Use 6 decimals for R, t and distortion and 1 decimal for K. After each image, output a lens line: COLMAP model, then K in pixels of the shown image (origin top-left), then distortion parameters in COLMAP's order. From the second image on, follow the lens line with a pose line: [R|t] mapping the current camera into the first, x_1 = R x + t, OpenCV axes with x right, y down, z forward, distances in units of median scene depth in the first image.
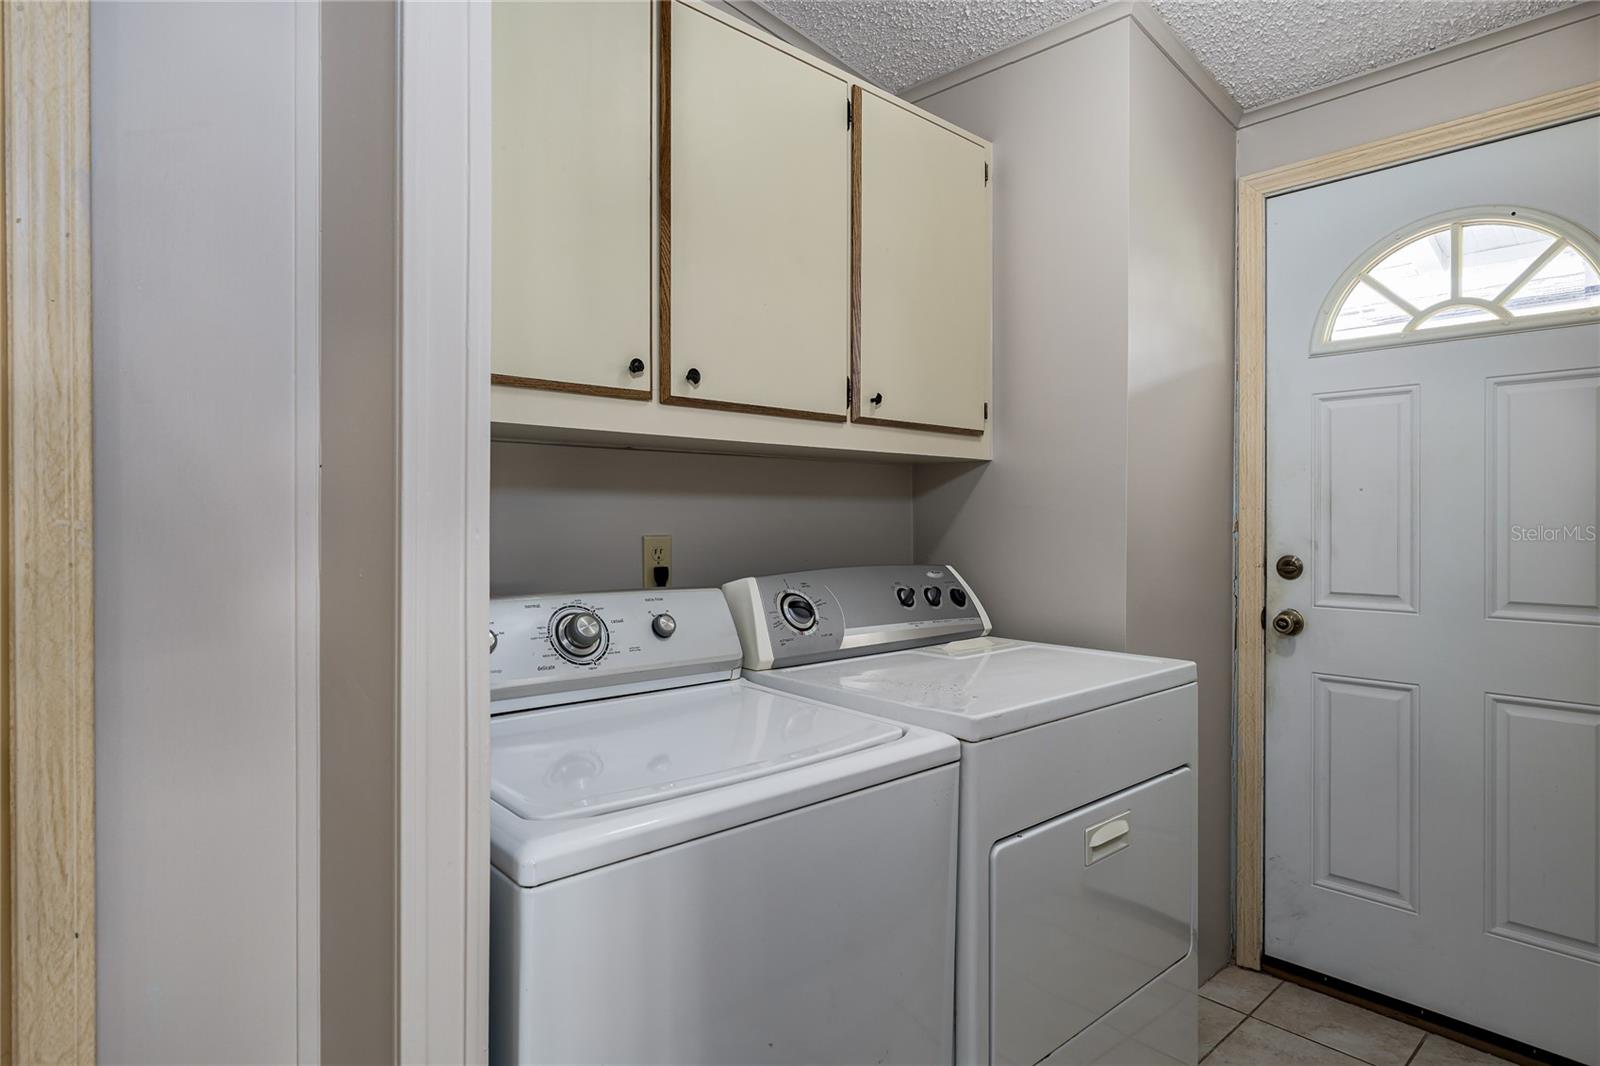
lens RADIAL K [[878.2, 0, 795.5], [0, 878.2, 528.9], [0, 0, 1]] dist [0.001795, 0.002239]
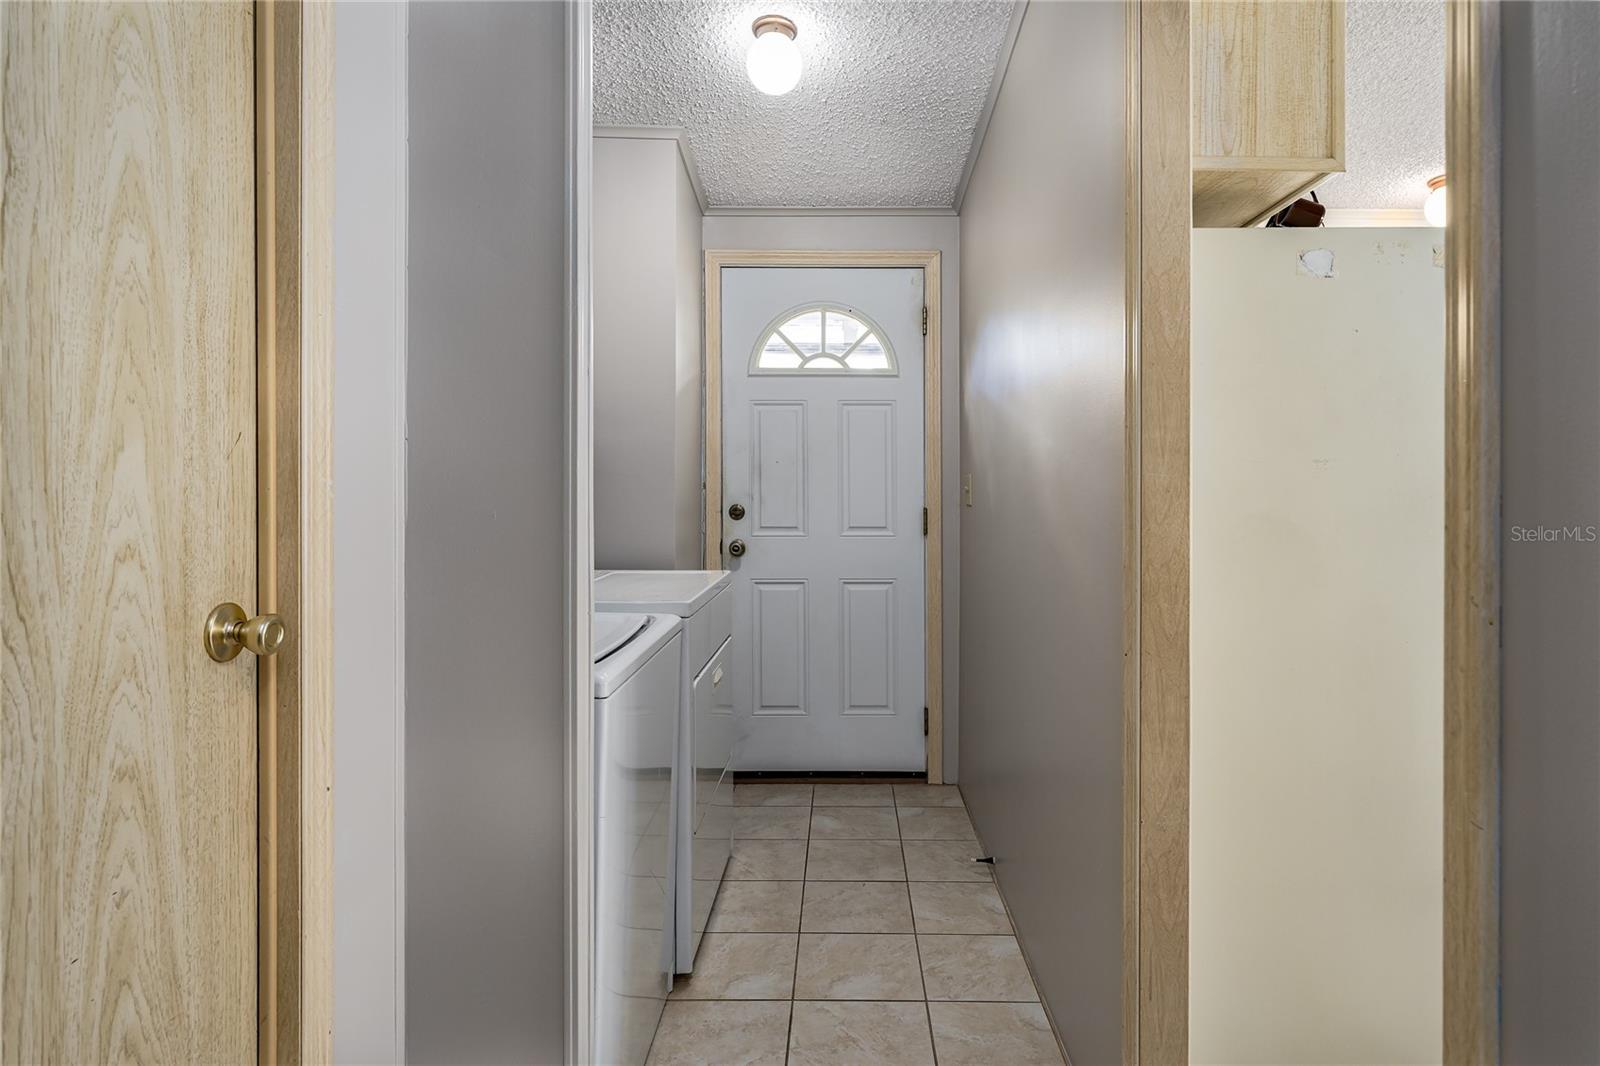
lens RADIAL K [[878.2, 0, 849.3], [0, 878.2, 483.6], [0, 0, 1]] dist [0.001795, 0.002239]
pose [[0.671645, -0.002467, 0.740869, -0.460366], [0.008422, 0.999955, -0.004305, 0.002551], [-0.740826, 0.009131, 0.671635, -0.178908]]
